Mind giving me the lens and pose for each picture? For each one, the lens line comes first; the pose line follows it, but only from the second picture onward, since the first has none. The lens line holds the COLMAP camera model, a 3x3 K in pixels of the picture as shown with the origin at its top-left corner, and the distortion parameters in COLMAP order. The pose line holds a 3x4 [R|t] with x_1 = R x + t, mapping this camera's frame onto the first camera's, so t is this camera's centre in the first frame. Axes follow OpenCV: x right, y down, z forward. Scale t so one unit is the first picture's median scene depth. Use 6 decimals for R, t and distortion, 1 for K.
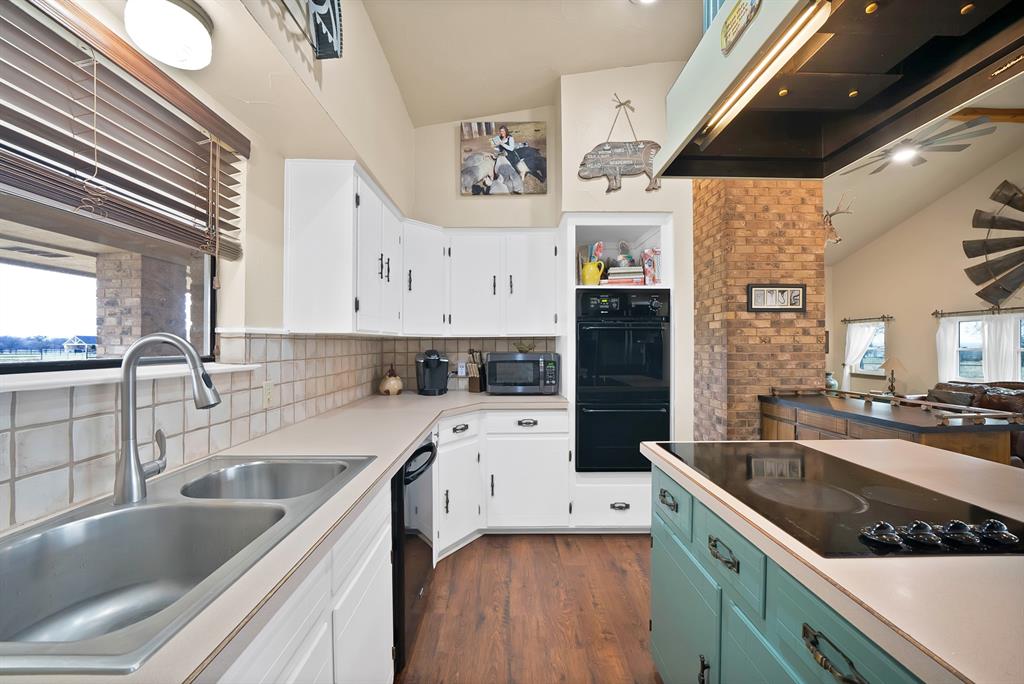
lens RADIAL K [[372.0, 0, 513.0], [0, 372.0, 343.5], [0, 0, 1]] dist [-0.002085, -0.000042]
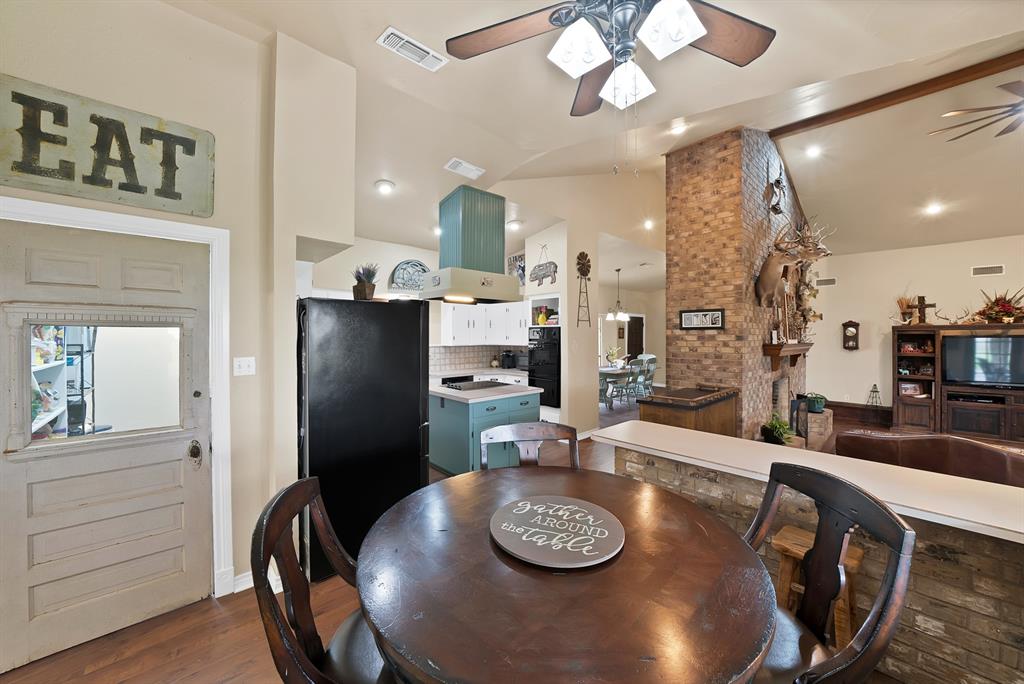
lens RADIAL K [[372.0, 0, 506.7], [0, 372.0, 337.7], [0, 0, 1]] dist [-0.002085, -0.000042]
pose [[0.653638, 0.005742, -0.756785, 1.286409], [0.002779, 0.999946, 0.009988, -0.070204], [0.756802, -0.008632, 0.653587, -0.463919]]
